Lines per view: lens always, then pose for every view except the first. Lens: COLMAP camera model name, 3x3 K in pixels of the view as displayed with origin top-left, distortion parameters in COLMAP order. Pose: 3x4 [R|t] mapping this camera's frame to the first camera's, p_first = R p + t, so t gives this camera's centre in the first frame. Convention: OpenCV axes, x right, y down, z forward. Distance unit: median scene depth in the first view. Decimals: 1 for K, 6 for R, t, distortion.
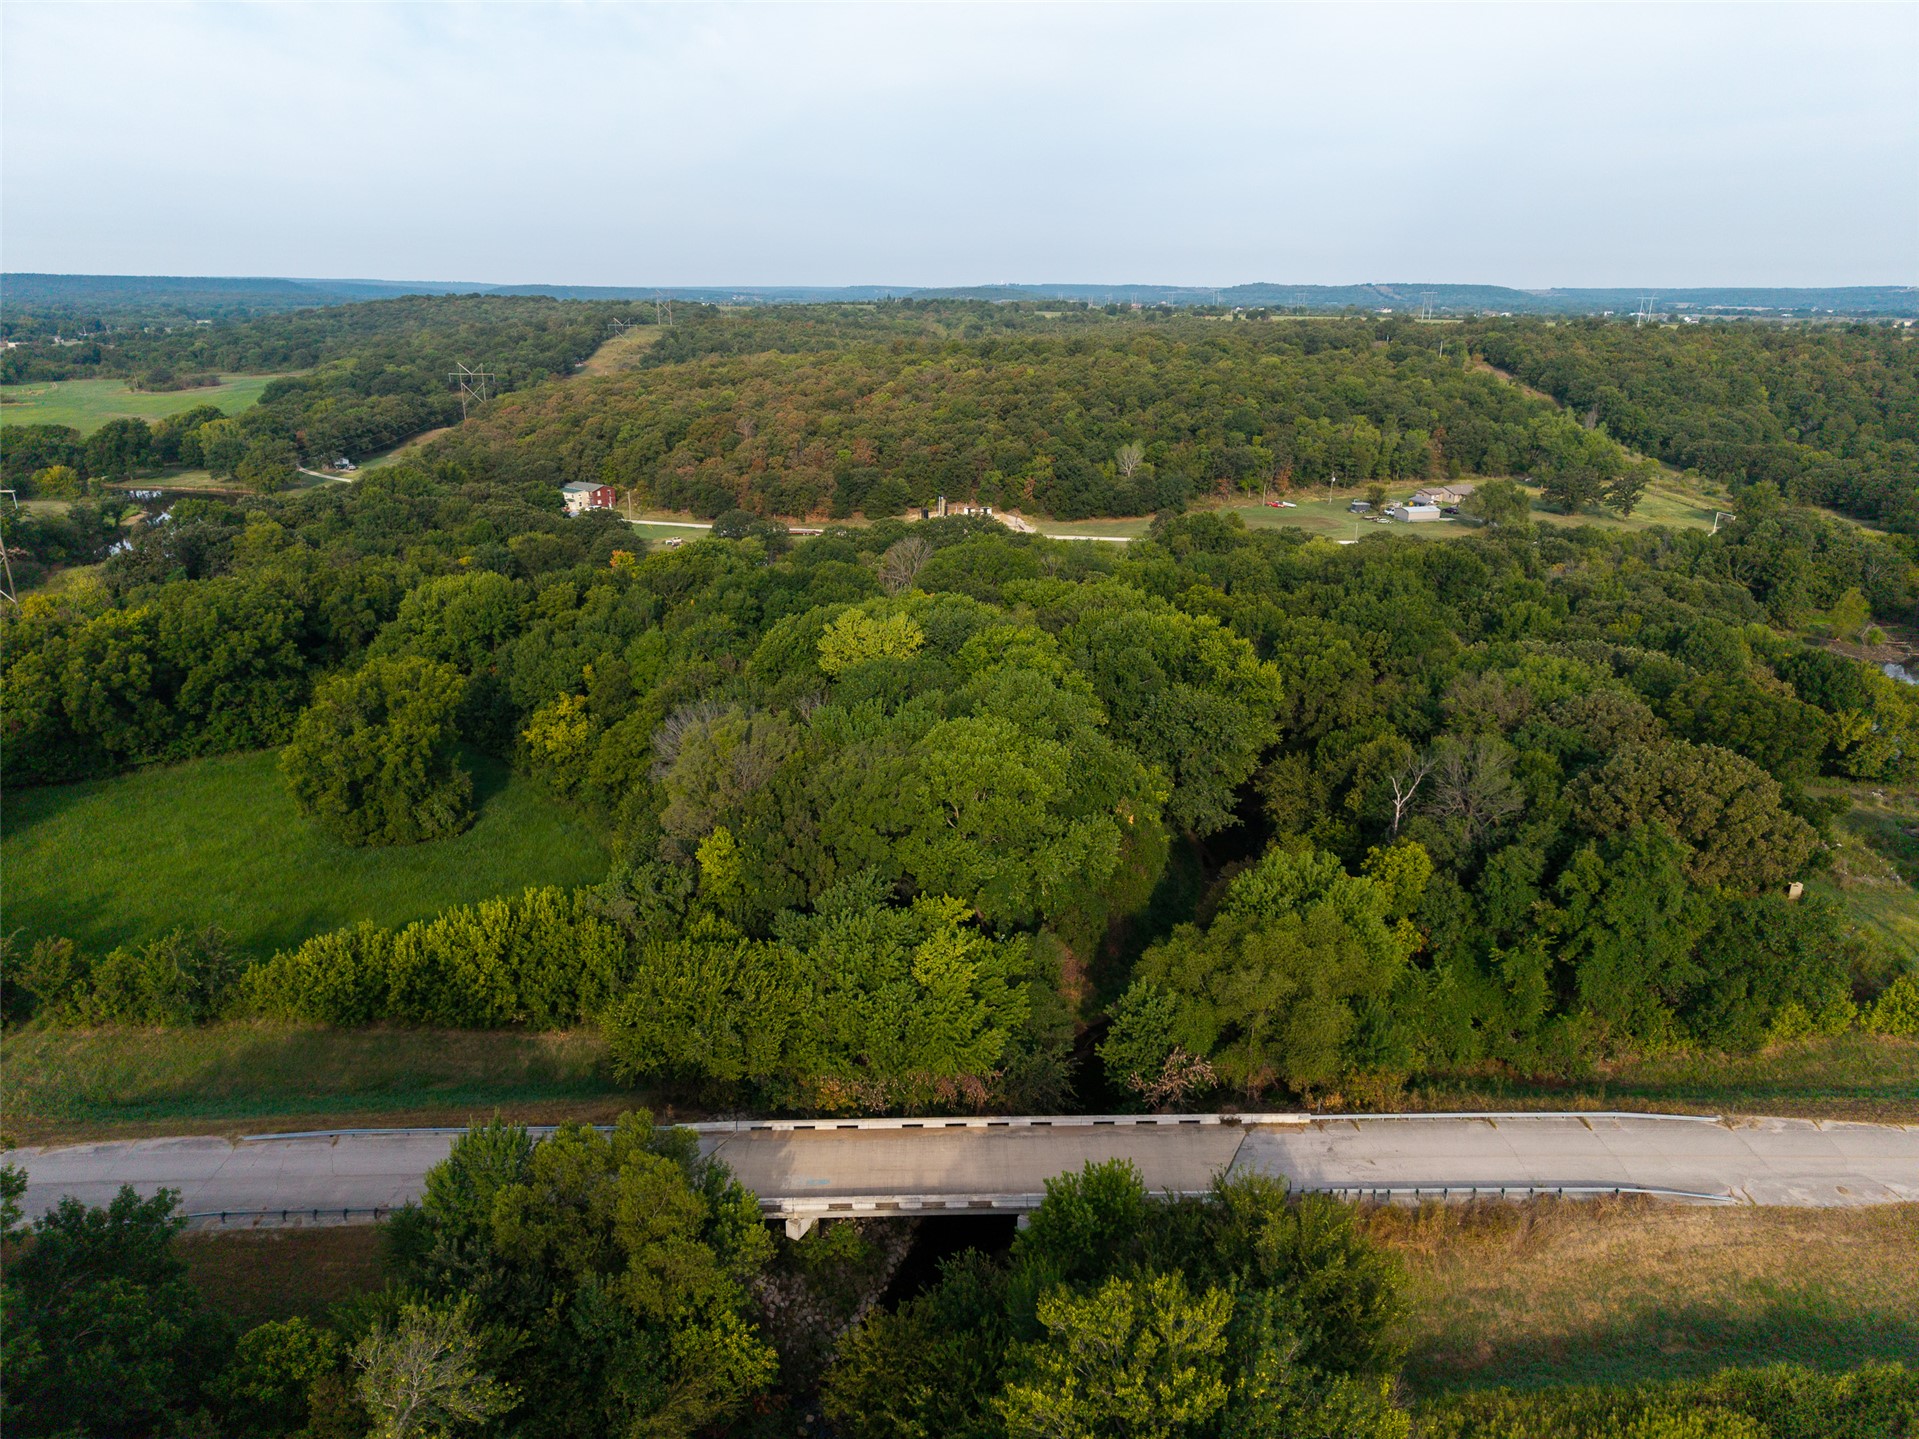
lens RADIAL K [[1337.3, 0, 959.5], [0, 1337.3, 719.5], [0, 0, 1]] dist [0.000410, 0.002140]
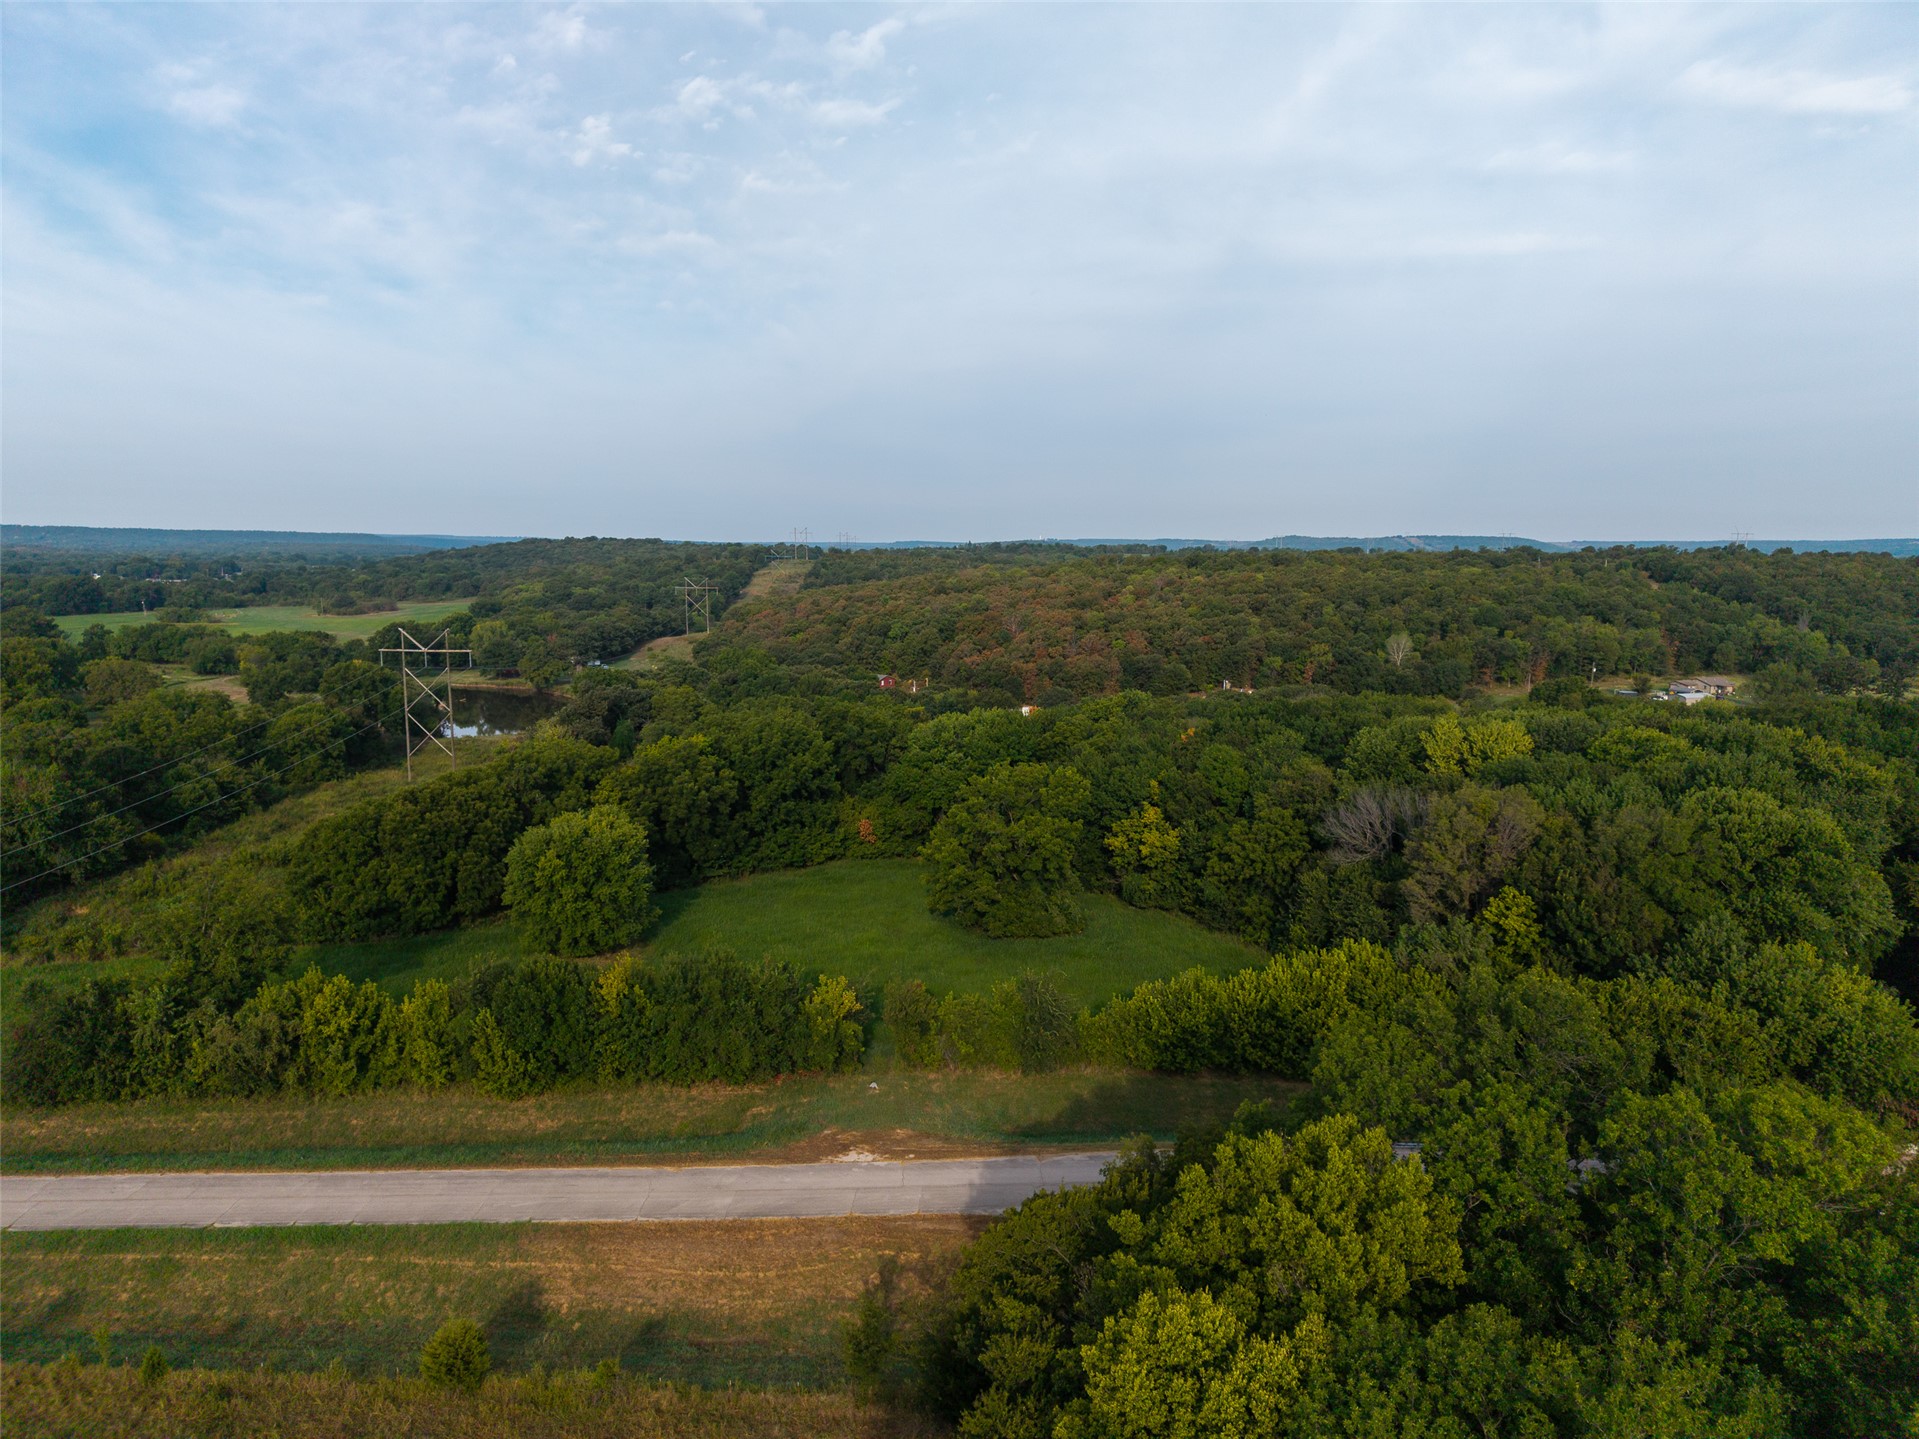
lens RADIAL K [[1312.5, 0, 952.4], [0, 1312.5, 756.2], [0, 0, 1]] dist [0.070654, -0.117484]
pose [[0.999393, 0.003155, -0.034683, -0.307032], [-0.008350, 0.988546, -0.150686, 0.074822], [0.033811, 0.150884, 0.987973, -0.016234]]
